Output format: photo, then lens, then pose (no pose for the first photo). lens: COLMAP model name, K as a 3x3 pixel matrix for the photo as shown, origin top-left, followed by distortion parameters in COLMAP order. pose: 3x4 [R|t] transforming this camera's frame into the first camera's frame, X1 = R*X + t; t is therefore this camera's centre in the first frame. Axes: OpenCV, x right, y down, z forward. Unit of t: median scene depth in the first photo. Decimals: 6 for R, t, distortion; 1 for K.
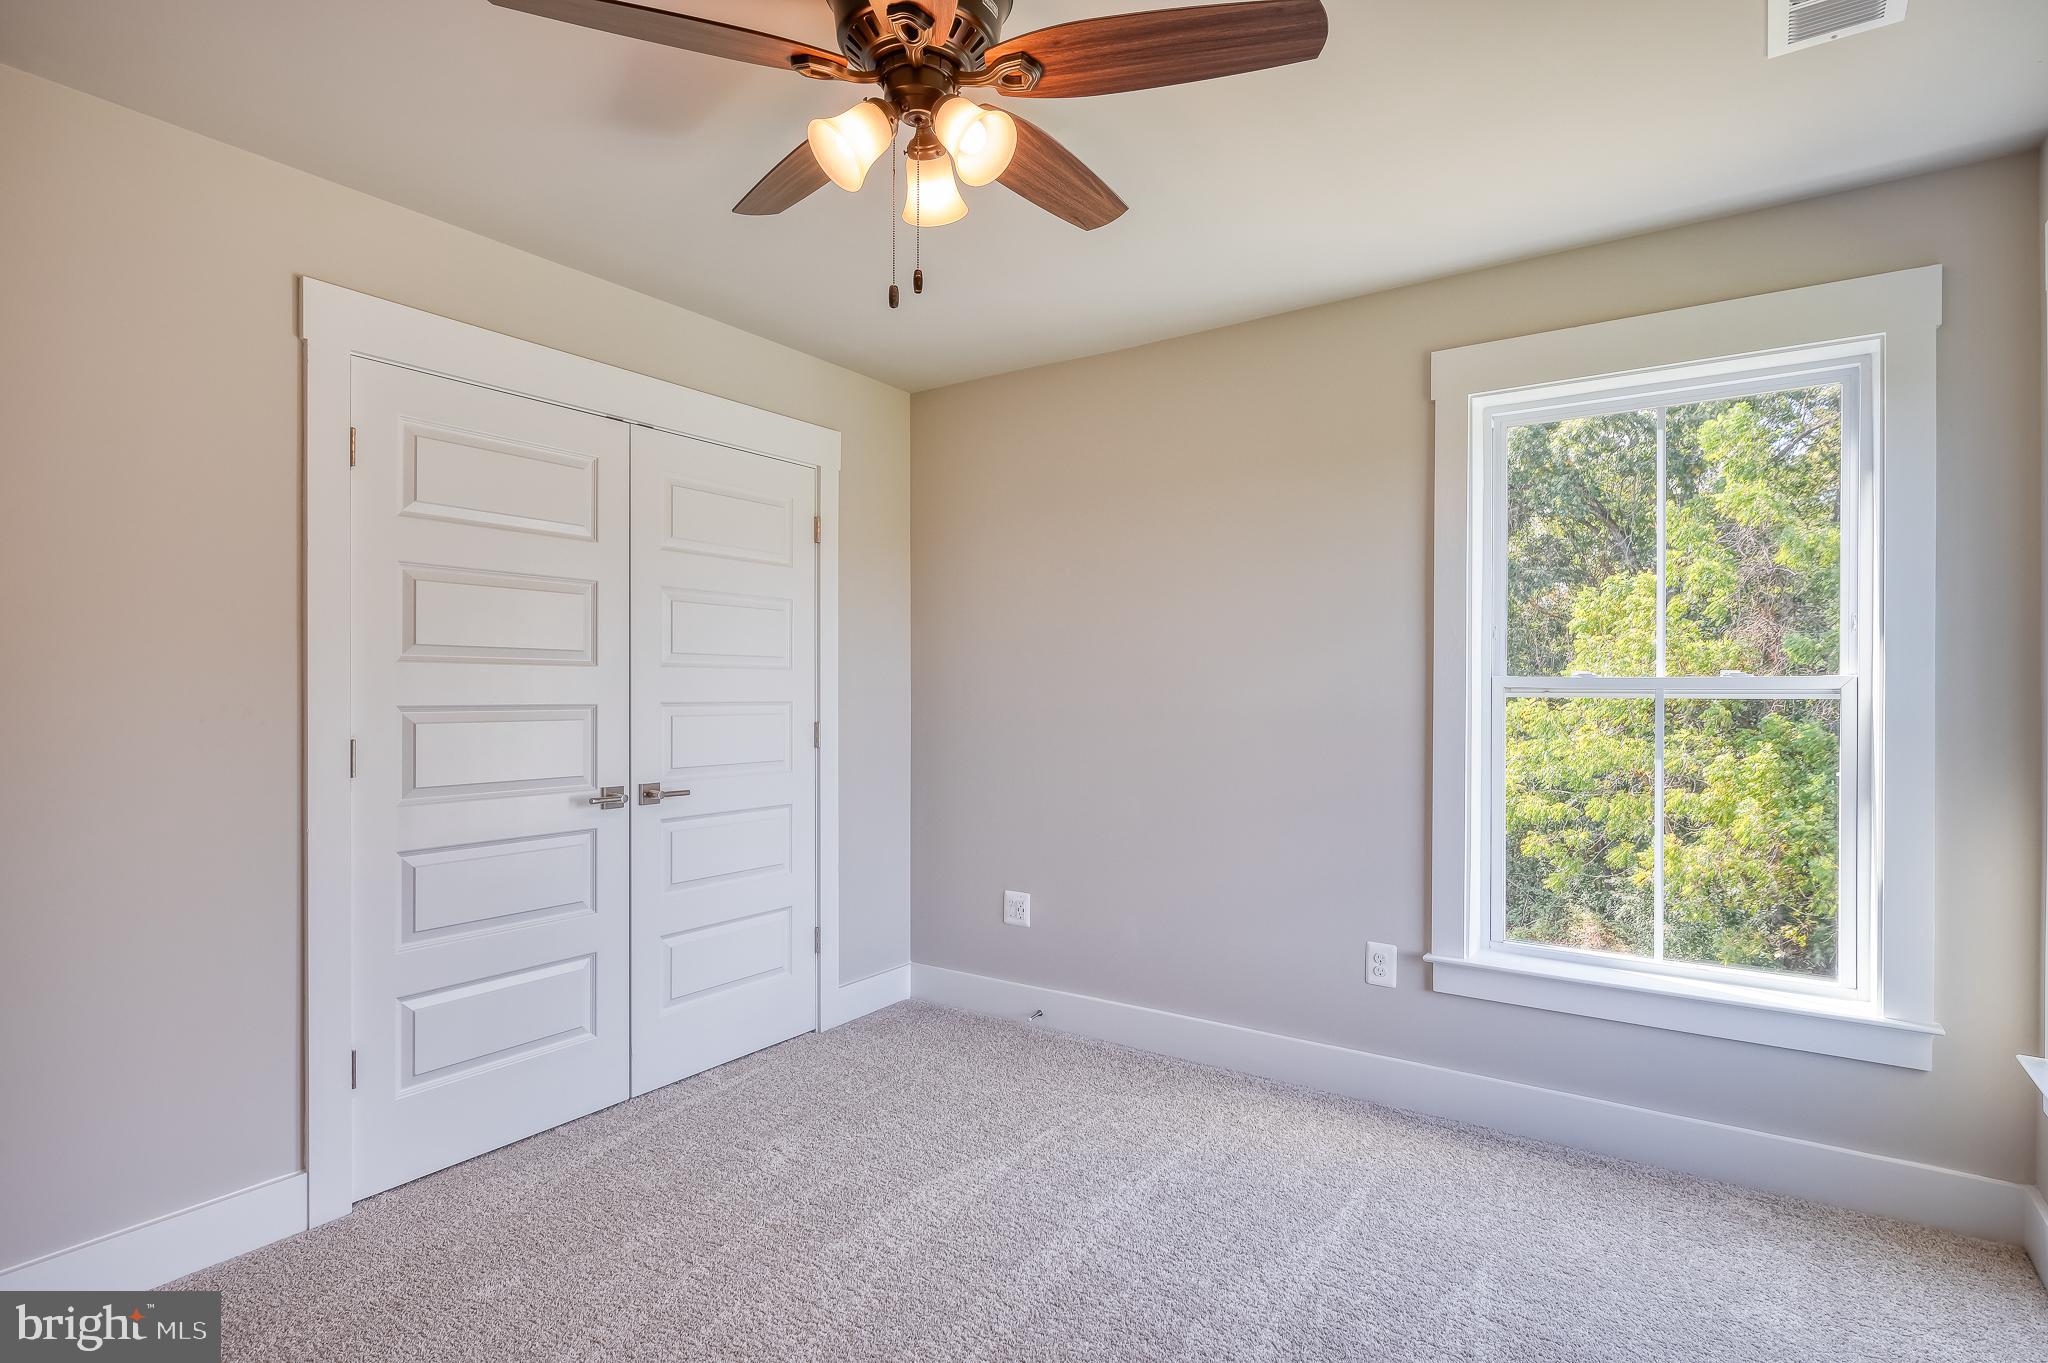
lens RADIAL K [[1018.9, 0, 1039.1], [0, 1018.9, 692.6], [0, 0, 1]] dist [-0.004087, -0.000552]
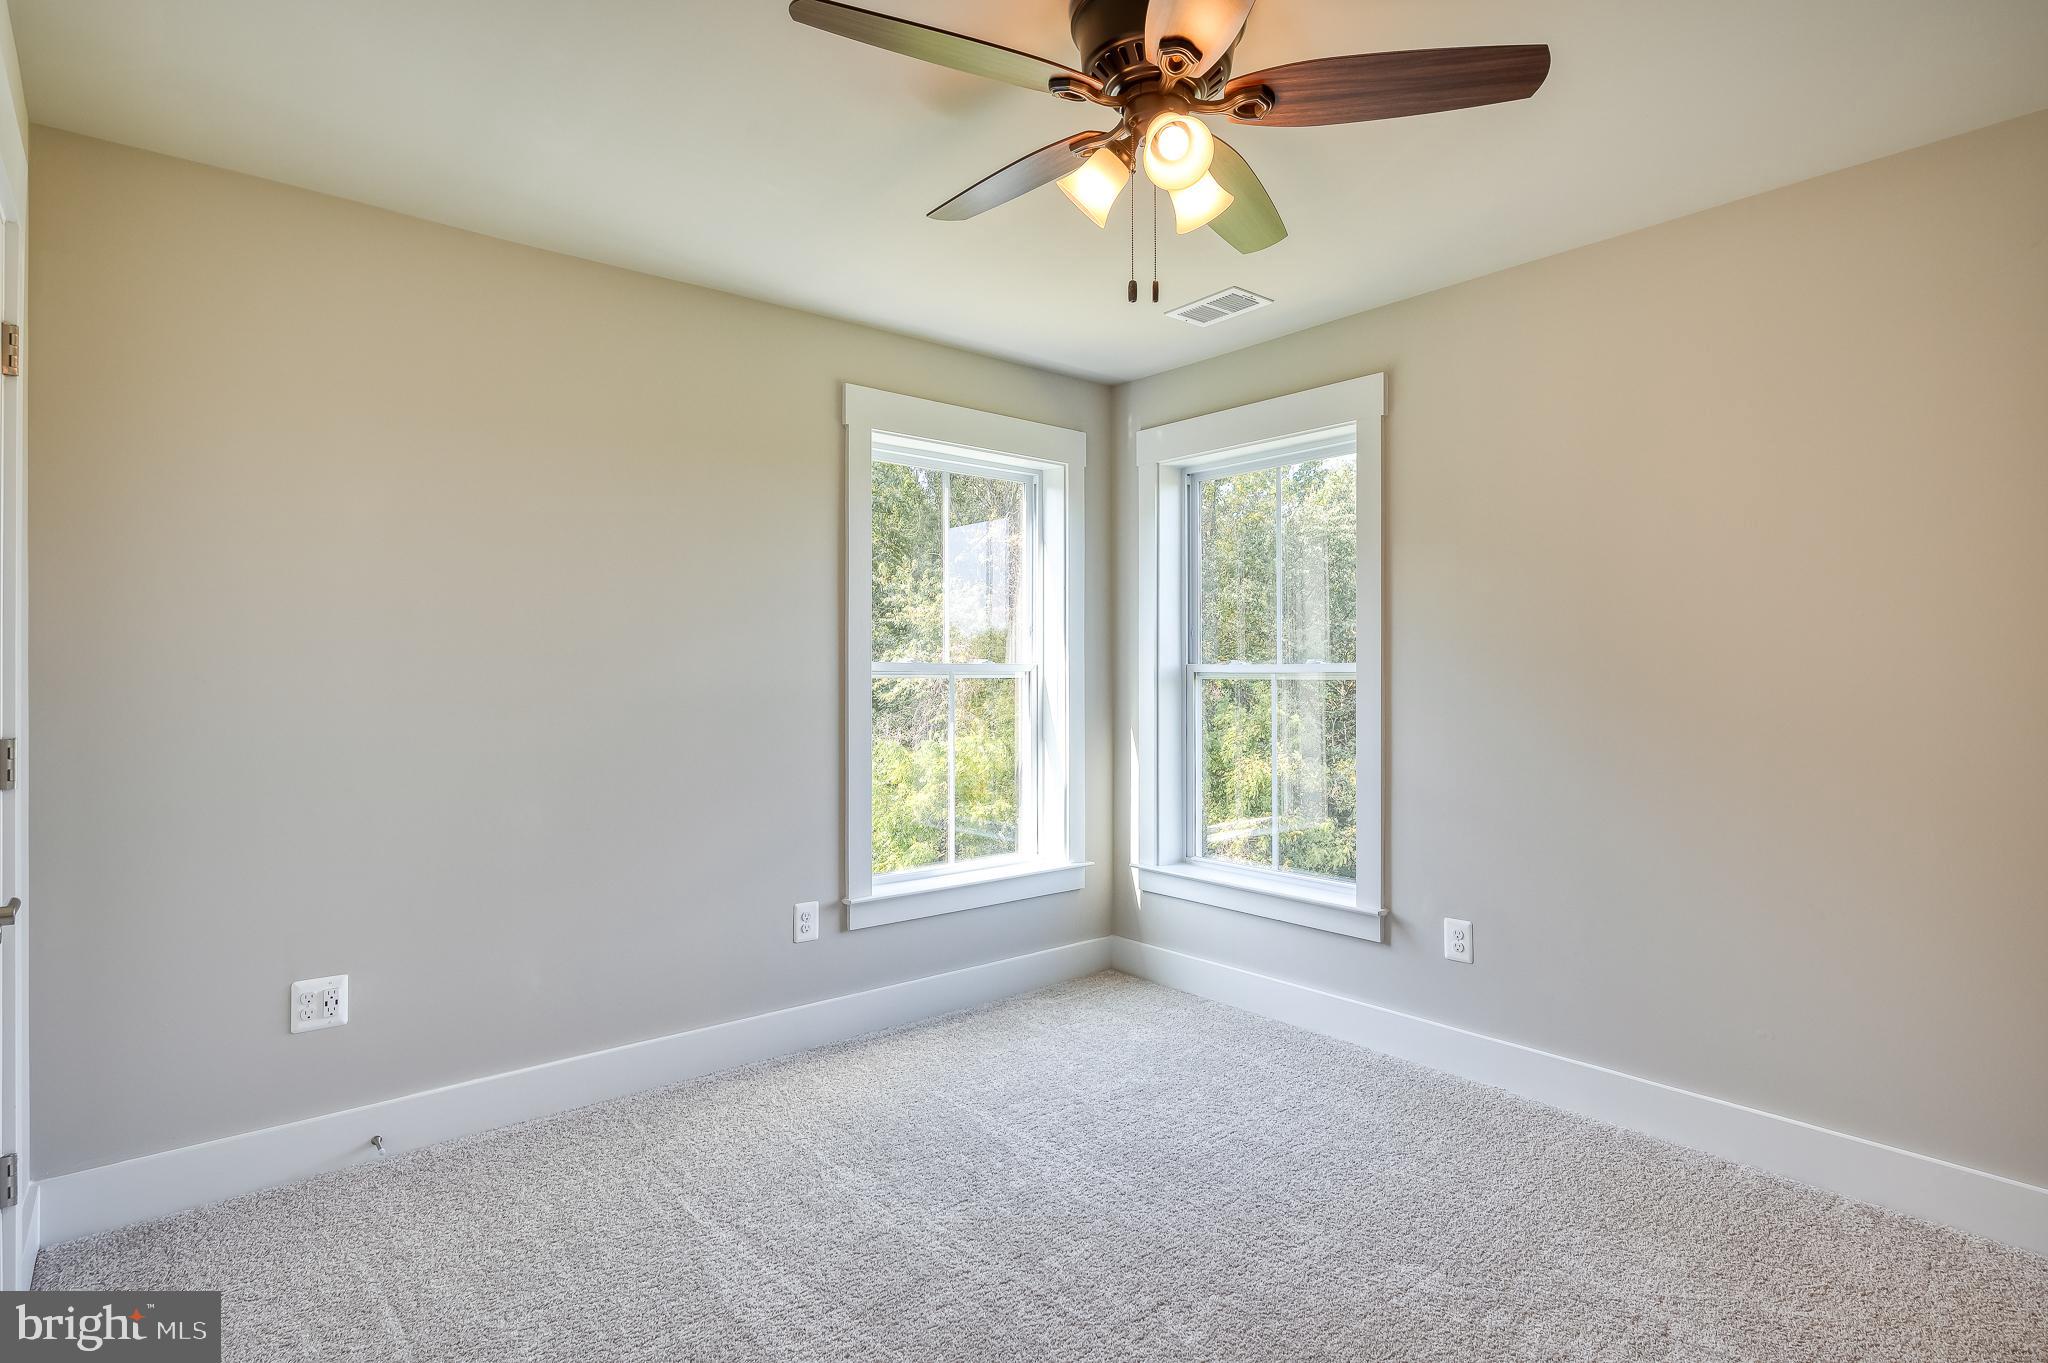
lens RADIAL K [[1018.9, 0, 1040.3], [0, 1018.9, 671.5], [0, 0, 1]] dist [-0.004087, -0.000552]
pose [[0.264012, 0.001125, 0.964519, -0.671146], [0.001954, 0.999997, -0.001701, -0.000902], [-0.964517, 0.002334, 0.264009, 0.472923]]
